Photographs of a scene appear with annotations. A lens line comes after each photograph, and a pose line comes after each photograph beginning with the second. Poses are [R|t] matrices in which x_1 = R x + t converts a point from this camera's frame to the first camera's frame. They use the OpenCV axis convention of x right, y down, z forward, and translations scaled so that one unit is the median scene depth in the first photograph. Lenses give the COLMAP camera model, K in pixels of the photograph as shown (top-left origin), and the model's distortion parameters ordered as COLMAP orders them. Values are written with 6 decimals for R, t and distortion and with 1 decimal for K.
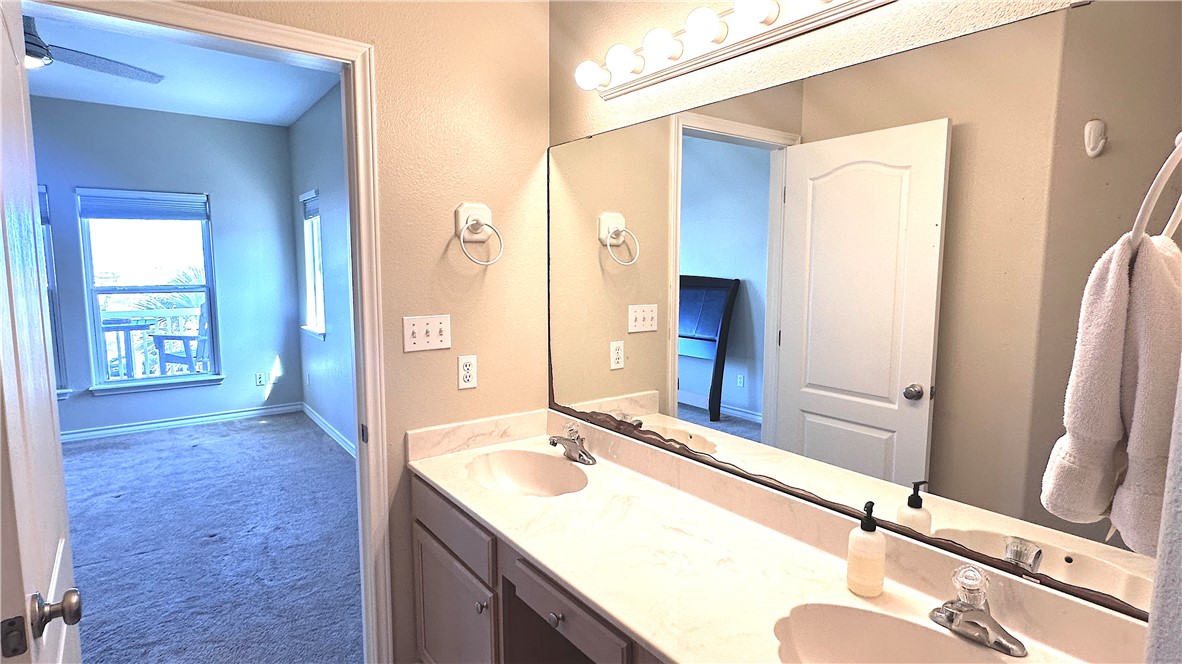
lens RADIAL K [[611.8, 0, 580.6], [0, 611.8, 327.7], [0, 0, 1]] dist [-0.004788, -0.000508]
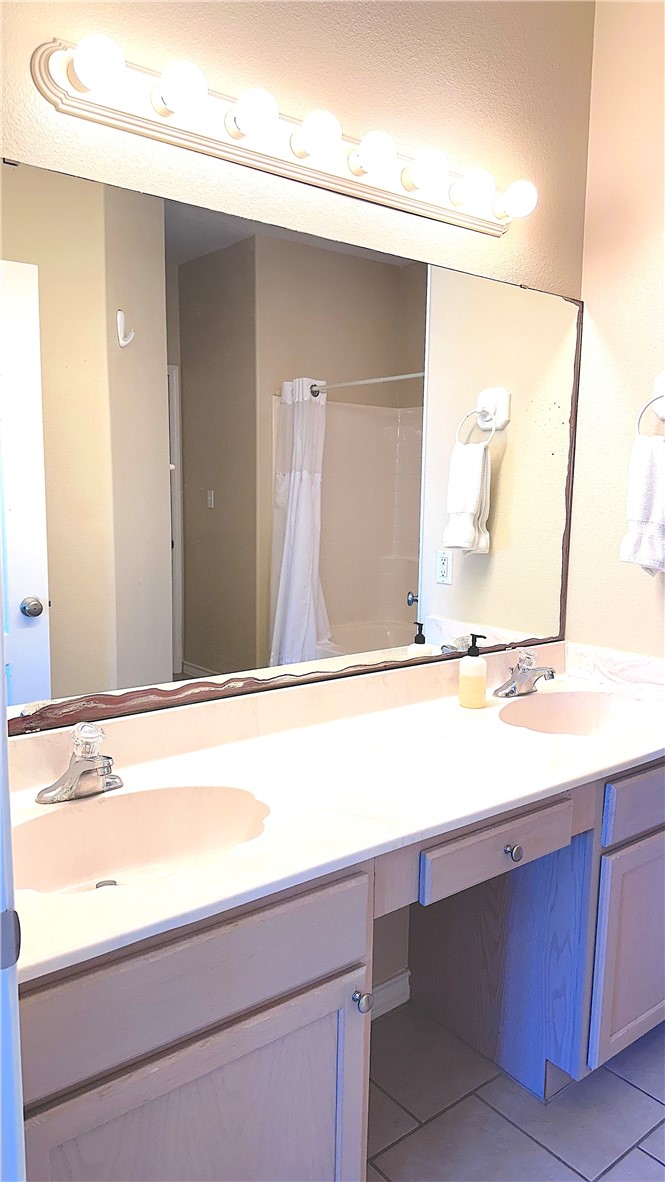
lens RADIAL K [[822.9, 0, 340.7], [0, 822.9, 593.8], [0, 0, 1]] dist [0.047208, -0.015249]
pose [[-0.034051, -0.141917, 0.989293, -0.735956], [0.090375, 0.985374, 0.144466, -0.044184], [-0.995326, 0.094326, -0.020727, 0.799781]]
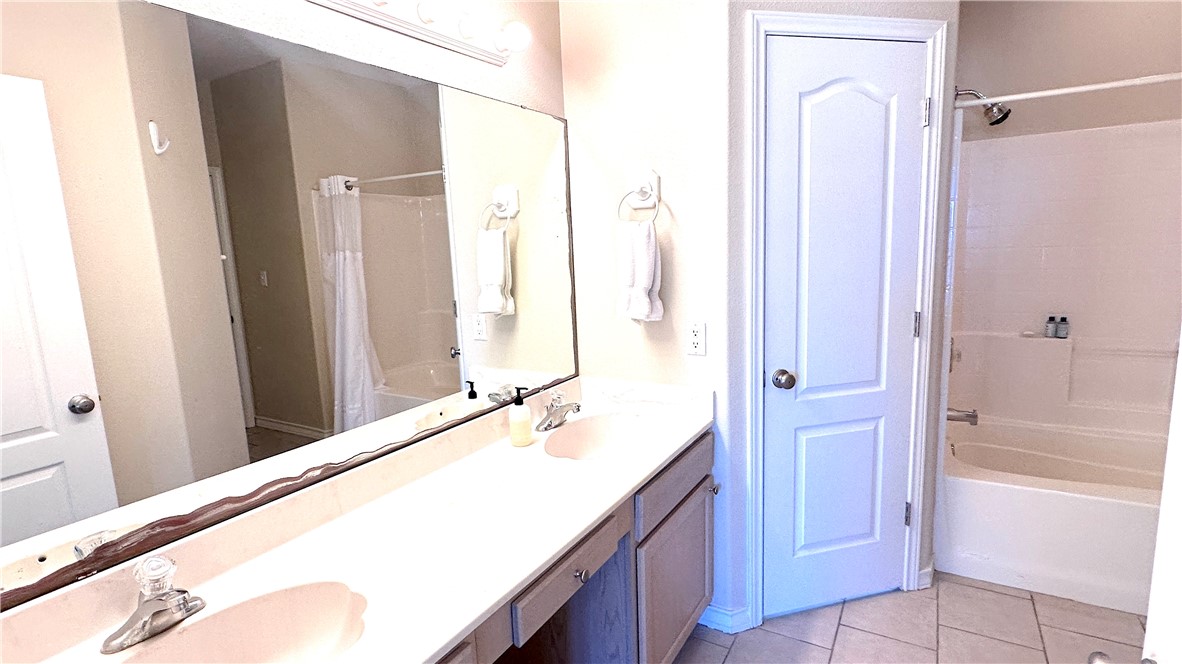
lens RADIAL K [[576.8, 0, 592.3], [0, 576.8, 331.3], [0, 0, 1]] dist [-0.015480, -0.002261]
pose [[-0.387930, -0.139021, 0.911144, -0.574005], [0.132854, 0.969802, 0.204534, -0.081823], [-0.912064, 0.200394, -0.357746, 0.813813]]
